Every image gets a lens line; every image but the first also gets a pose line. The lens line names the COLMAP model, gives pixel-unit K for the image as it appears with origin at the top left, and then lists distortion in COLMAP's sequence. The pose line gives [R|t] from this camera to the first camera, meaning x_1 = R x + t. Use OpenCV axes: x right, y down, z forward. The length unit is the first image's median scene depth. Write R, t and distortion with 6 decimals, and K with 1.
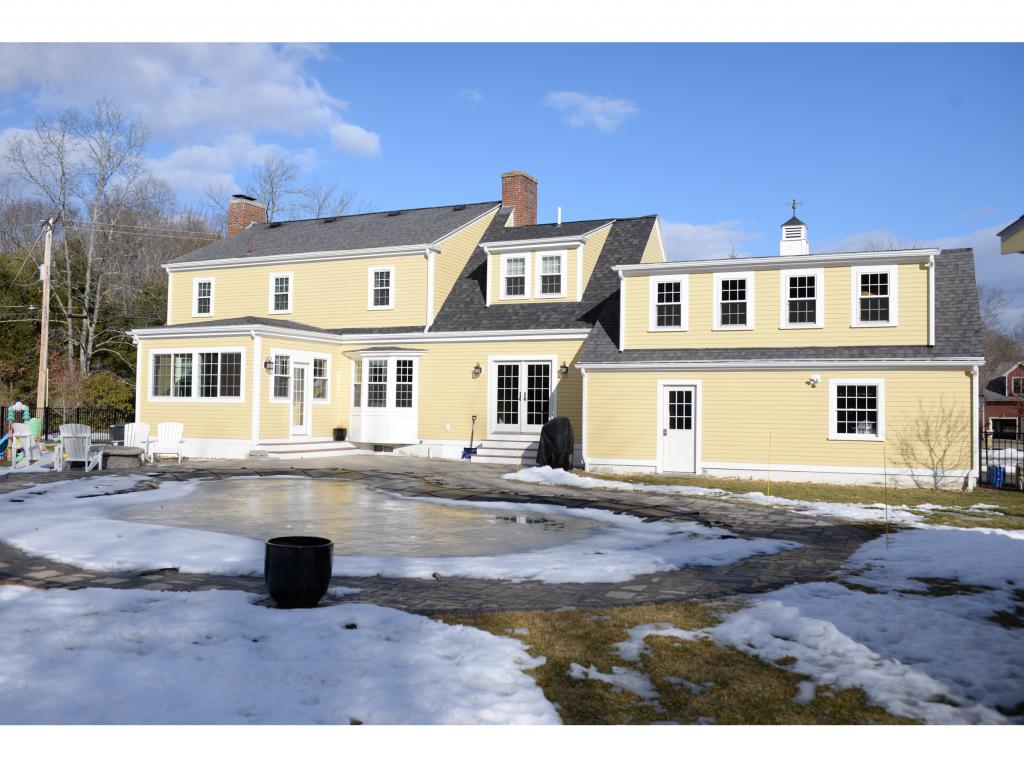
lens RADIAL K [[922.0, 0, 512.0], [0, 922.0, 383.5], [0, 0, 1]] dist [-0.040985, 0.004953]
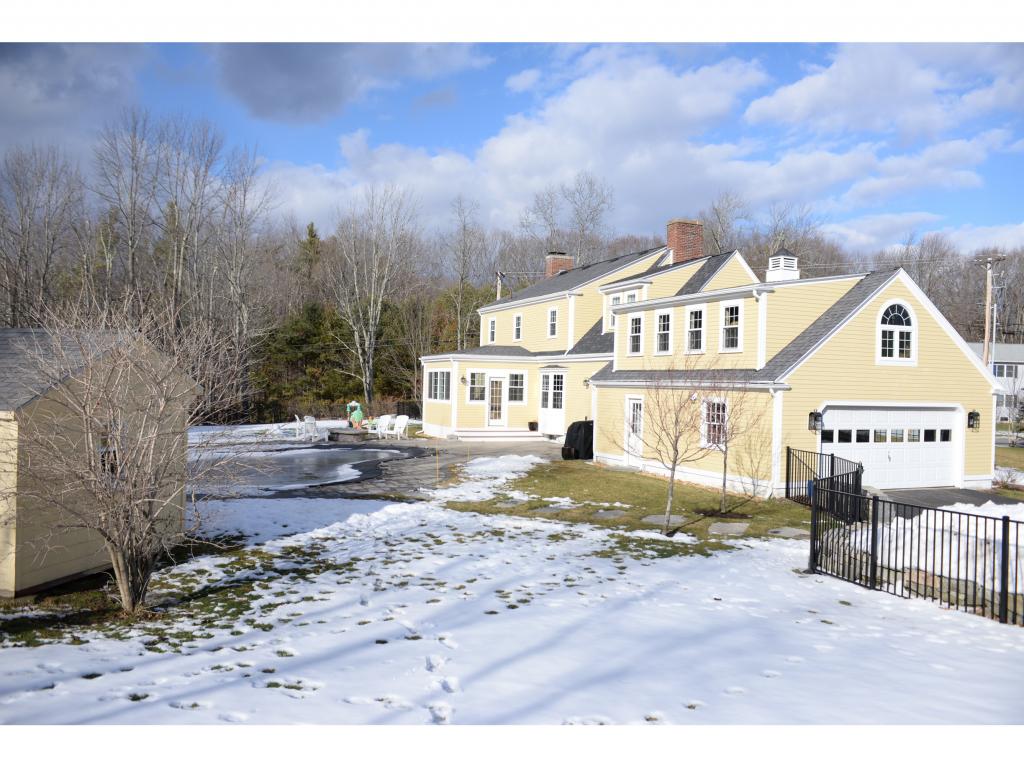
lens RADIAL K [[841.3, 0, 512.0], [0, 841.3, 383.5], [0, 0, 1]] dist [-0.000471, -0.000027]
pose [[0.735601, 0.004758, -0.677398, 0.731044], [0.004477, 0.999919, 0.011885, -0.029305], [0.677400, -0.011775, 0.735520, 0.020837]]
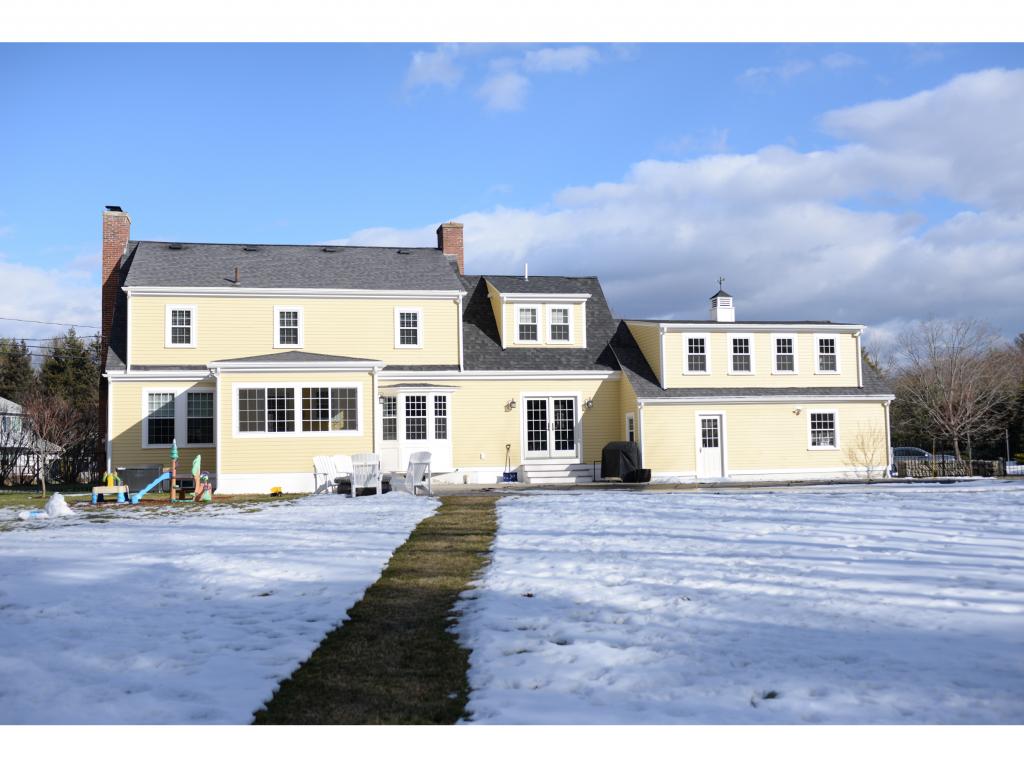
lens RADIAL K [[1166.8, 0, 512.0], [0, 1166.8, 383.5], [0, 0, 1]] dist [0.005504, -0.001294]
pose [[0.782975, 0.010093, 0.621971, -0.959540], [0.014114, 0.999323, -0.033984, 0.008735], [-0.621893, 0.035388, 0.782302, -0.140088]]
